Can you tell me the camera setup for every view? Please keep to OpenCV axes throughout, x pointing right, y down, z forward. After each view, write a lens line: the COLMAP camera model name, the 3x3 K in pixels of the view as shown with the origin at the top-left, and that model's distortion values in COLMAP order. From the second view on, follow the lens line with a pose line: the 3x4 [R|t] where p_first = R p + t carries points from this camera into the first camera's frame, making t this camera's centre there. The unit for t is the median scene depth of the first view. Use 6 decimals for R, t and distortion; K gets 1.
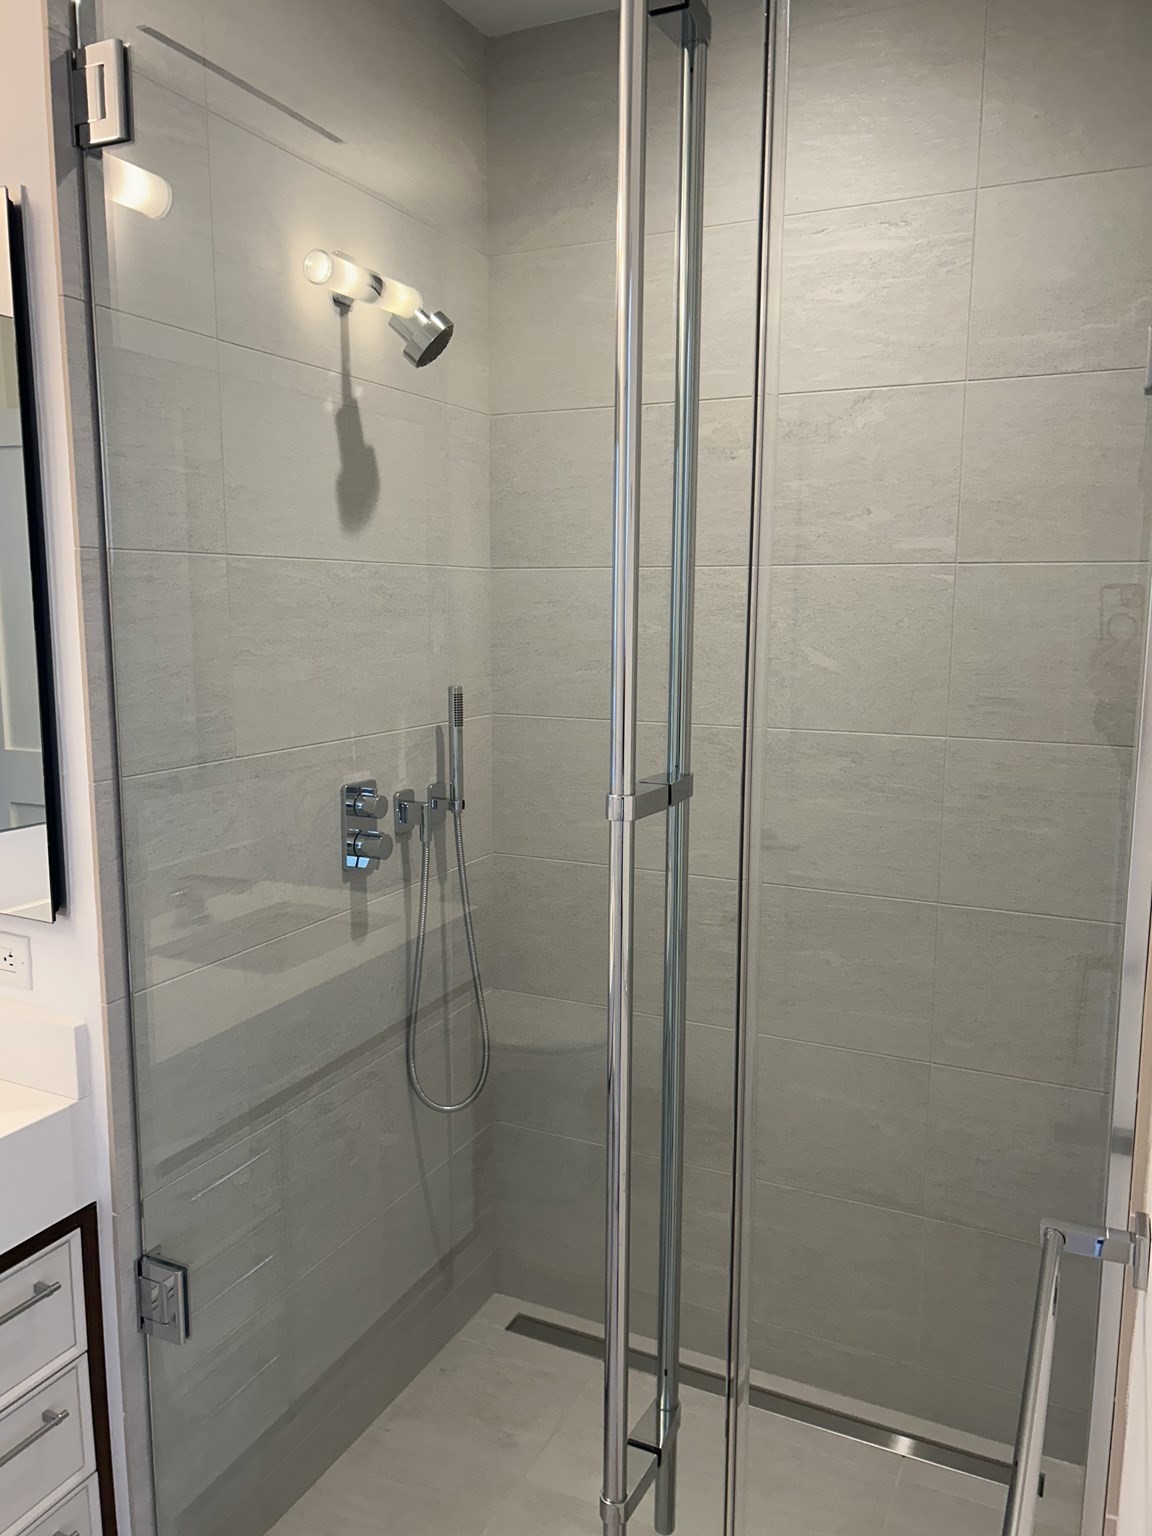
lens RADIAL K [[1132.8, 0, 576.0], [0, 1132.8, 768.0], [0, 0, 1]] dist [0.022464, -0.002594]
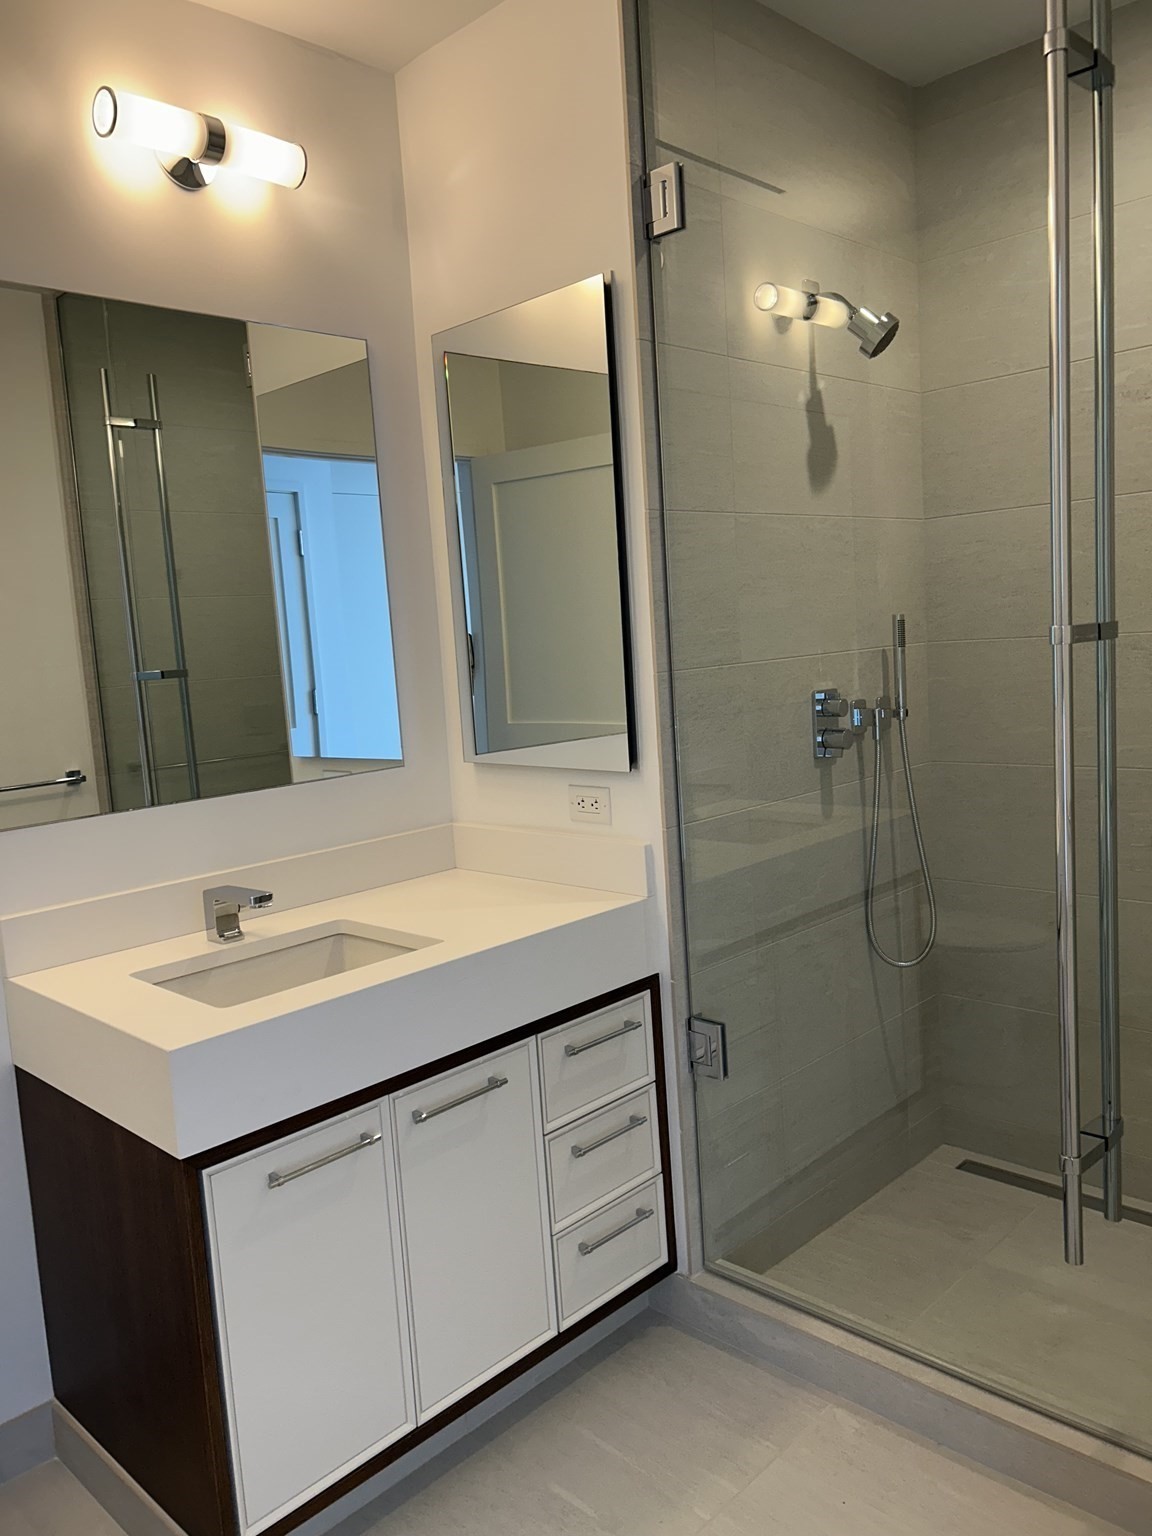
lens RADIAL K [[1153.1, 0, 576.0], [0, 1153.1, 768.0], [0, 0, 1]] dist [0.078051, -0.090994]
pose [[0.946125, -0.027328, -0.322646, -0.046780], [0.018245, 0.999348, -0.031143, 0.163343], [0.323287, 0.023578, 0.946007, -0.385652]]
